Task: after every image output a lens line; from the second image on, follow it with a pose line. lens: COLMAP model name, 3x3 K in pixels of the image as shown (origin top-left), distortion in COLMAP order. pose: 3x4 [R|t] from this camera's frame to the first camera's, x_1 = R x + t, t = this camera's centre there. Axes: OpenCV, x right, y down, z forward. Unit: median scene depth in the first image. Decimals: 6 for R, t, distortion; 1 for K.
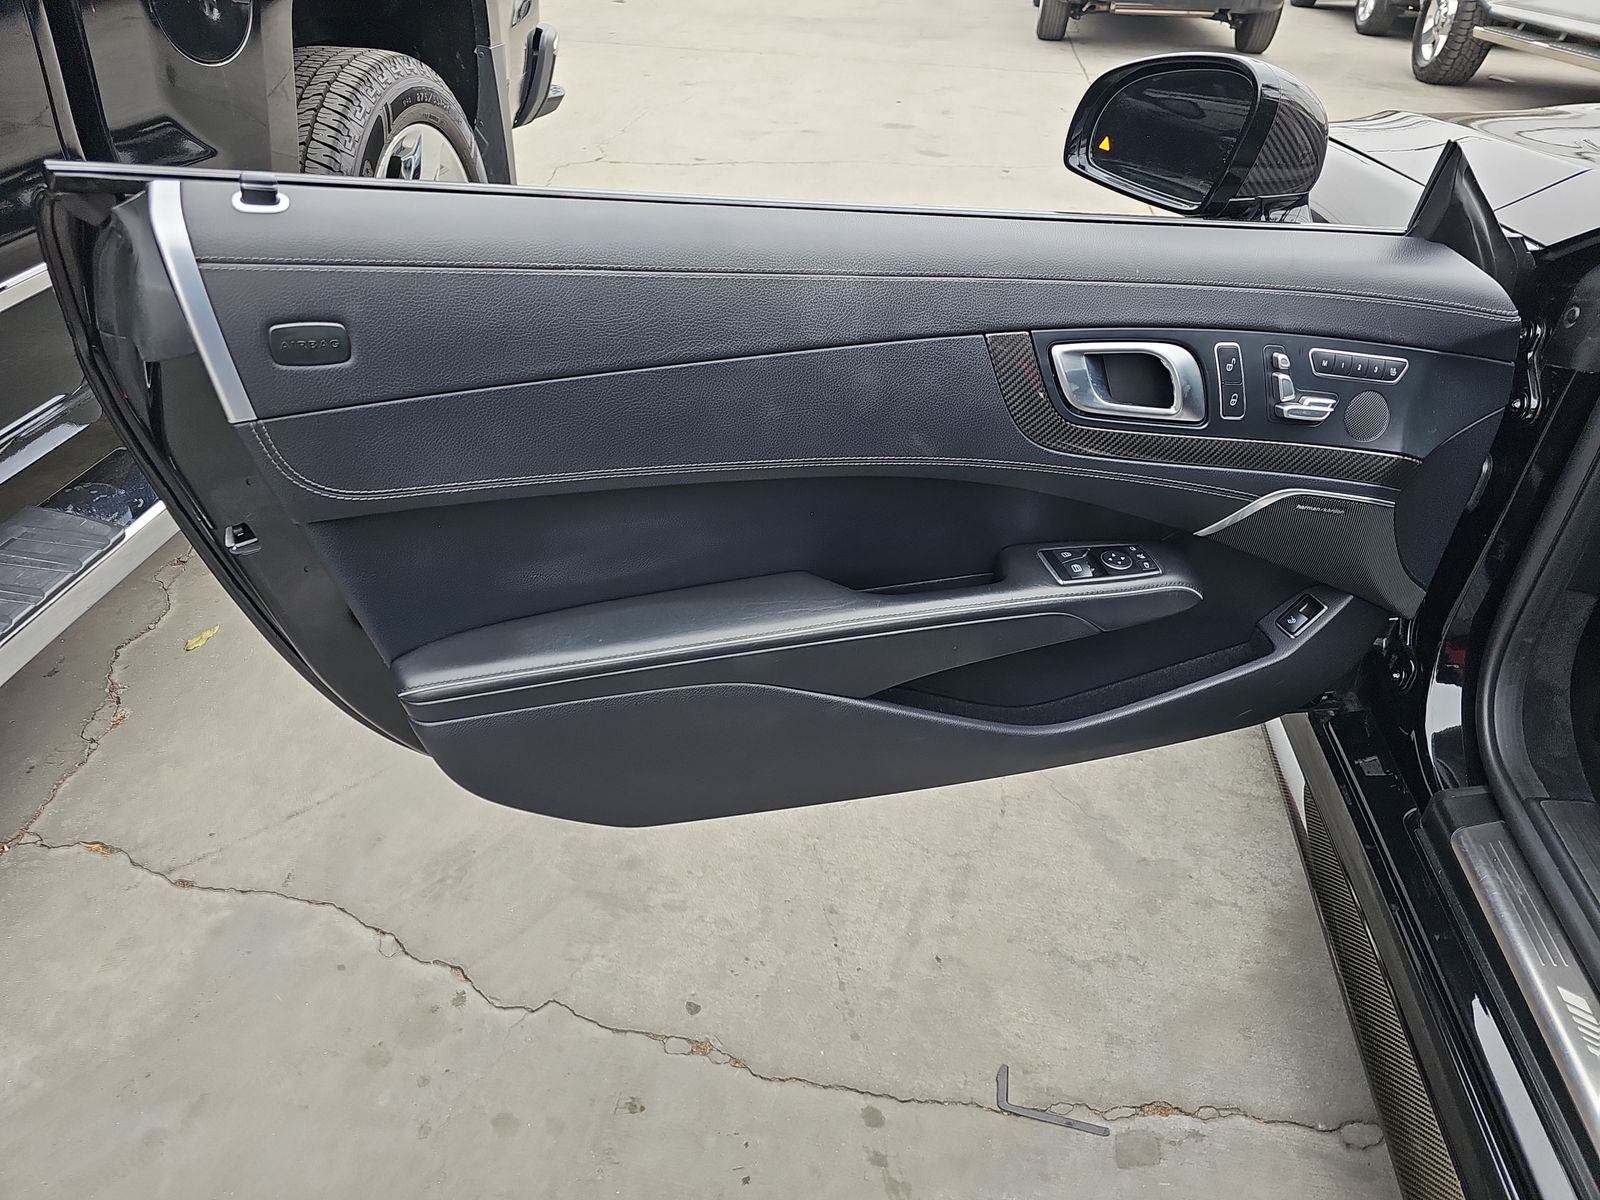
lens RADIAL K [[1076.8, 0, 800.0], [0, 1076.8, 600.0], [0, 0, 1]] dist [0.053945, -0.061893]
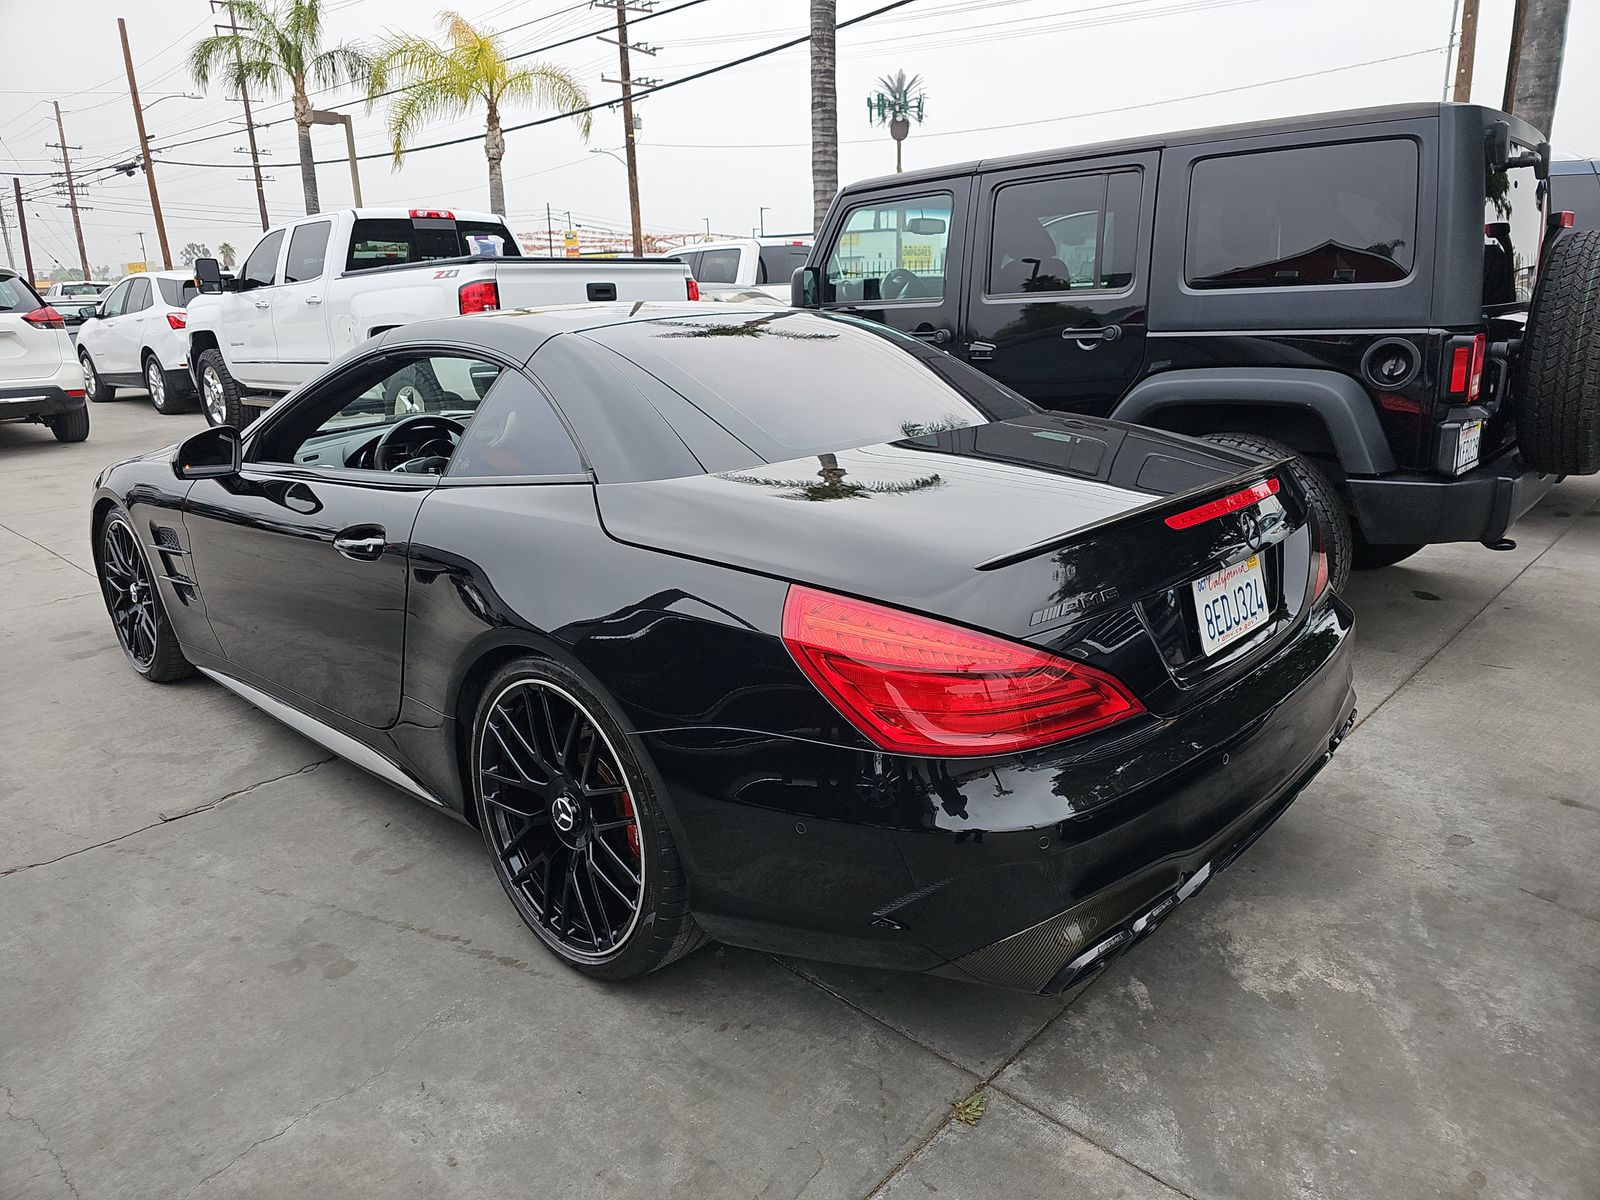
lens RADIAL K [[1076.8, 0, 800.0], [0, 1076.8, 600.0], [0, 0, 1]] dist [0.053945, -0.061893]
pose [[0.582352, -0.258930, 0.770598, -0.132269], [0.477906, 0.875863, -0.066860, 0.160233], [-0.657626, 0.407209, 0.633805, -0.298858]]
